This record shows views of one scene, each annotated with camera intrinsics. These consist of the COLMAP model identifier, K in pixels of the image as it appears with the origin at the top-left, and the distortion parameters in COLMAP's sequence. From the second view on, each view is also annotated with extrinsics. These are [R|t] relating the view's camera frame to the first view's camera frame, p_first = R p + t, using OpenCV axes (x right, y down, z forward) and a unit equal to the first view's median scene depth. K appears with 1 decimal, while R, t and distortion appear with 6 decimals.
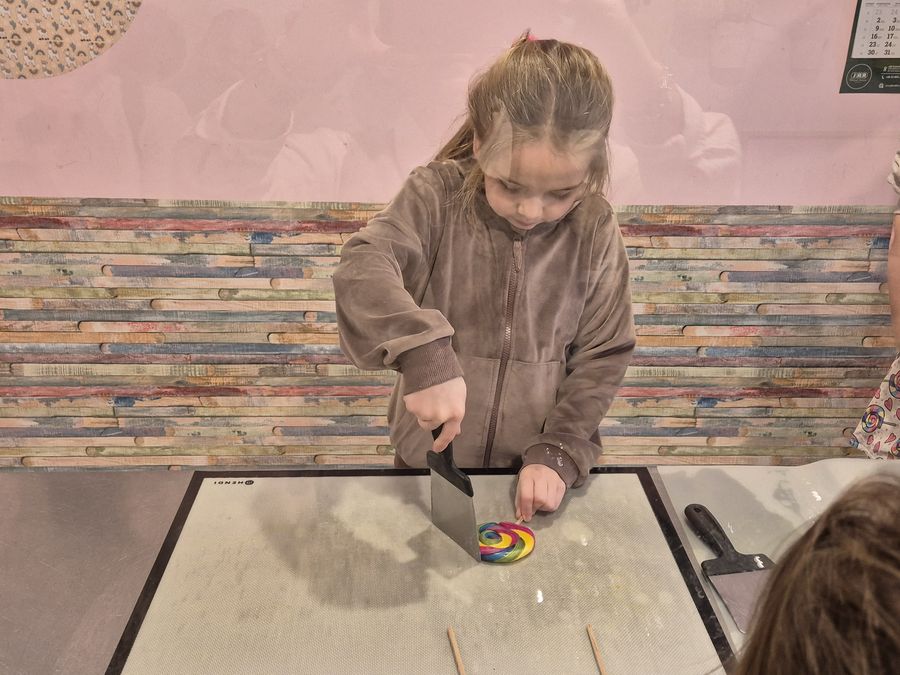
lens RADIAL K [[911.8, 0, 449.2], [0, 911.8, 330.9], [0, 0, 1]] dist [0.052938, 0.000000]
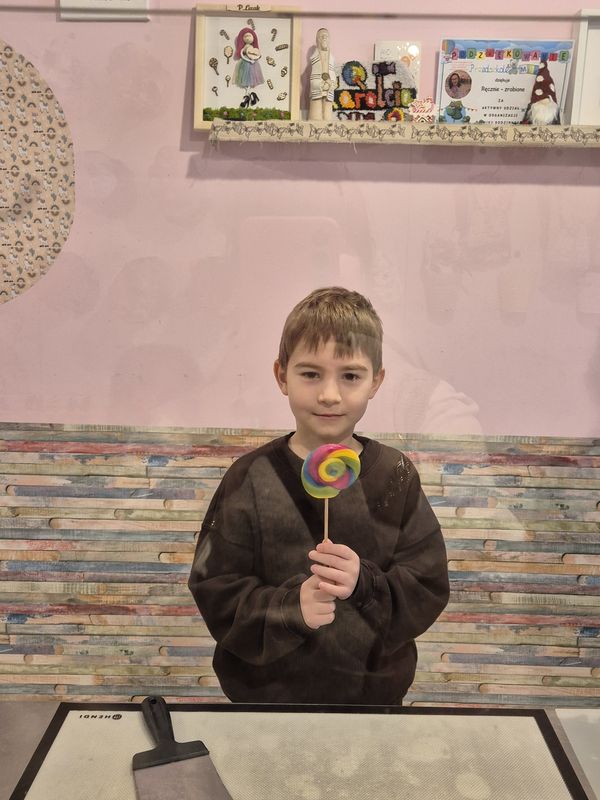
lens RADIAL K [[810.5, 0, 312.3], [0, 810.5, 405.4], [0, 0, 1]] dist [0.052938, 0.000000]
pose [[0.999459, 0.013775, -0.029860, 0.000703], [-0.018872, 0.983885, -0.177804, -0.001173], [0.026929, 0.178272, 0.983613, 0.066377]]
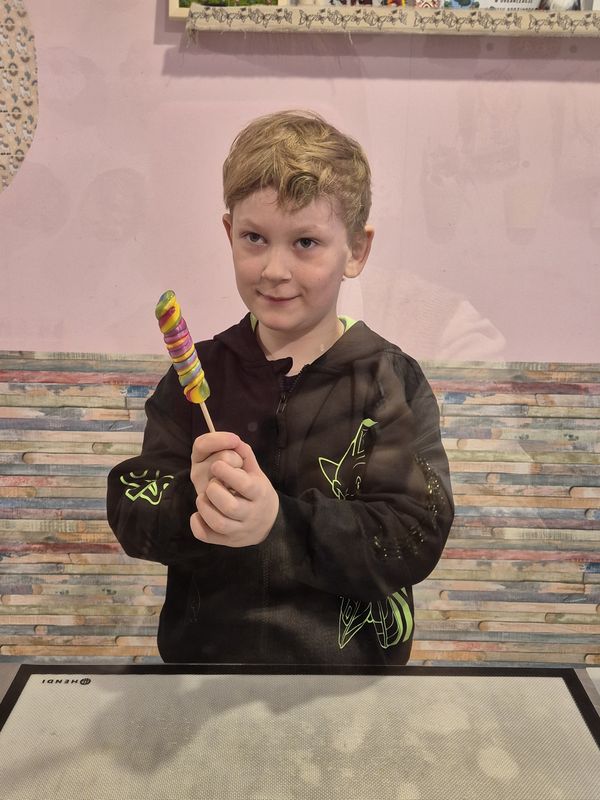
lens RADIAL K [[810.5, 0, 303.8], [0, 810.5, 392.7], [0, 0, 1]] dist [0.052938, 0.000000]
pose [[0.999640, 0.010513, -0.024680, -0.004666], [-0.013150, 0.993928, -0.109245, -0.006693], [0.023382, 0.109530, 0.993708, 0.132244]]
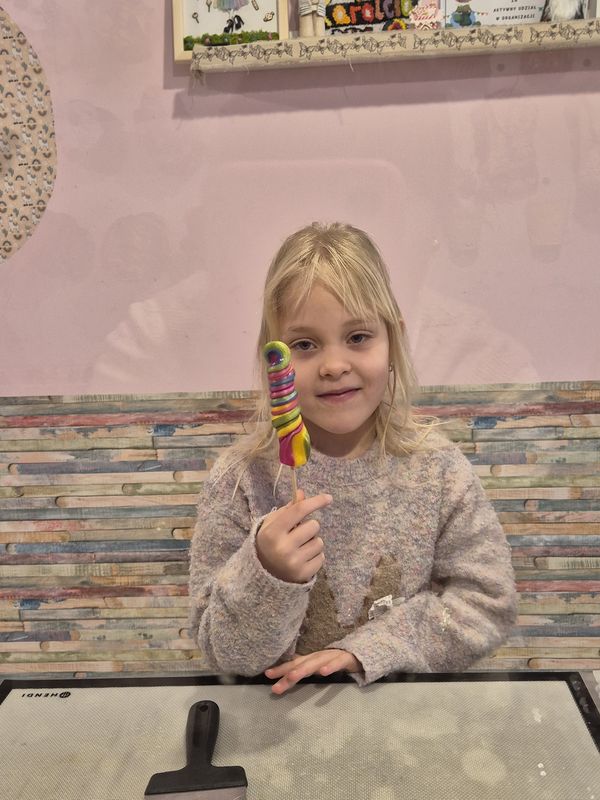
lens RADIAL K [[810.5, 0, 305.8], [0, 810.5, 405.0], [0, 0, 1]] dist [0.052938, 0.000000]
pose [[0.993773, -0.039172, -0.104308, 0.038558], [0.021095, 0.985378, -0.169072, 0.022205], [0.109405, 0.165819, 0.980069, 0.148770]]
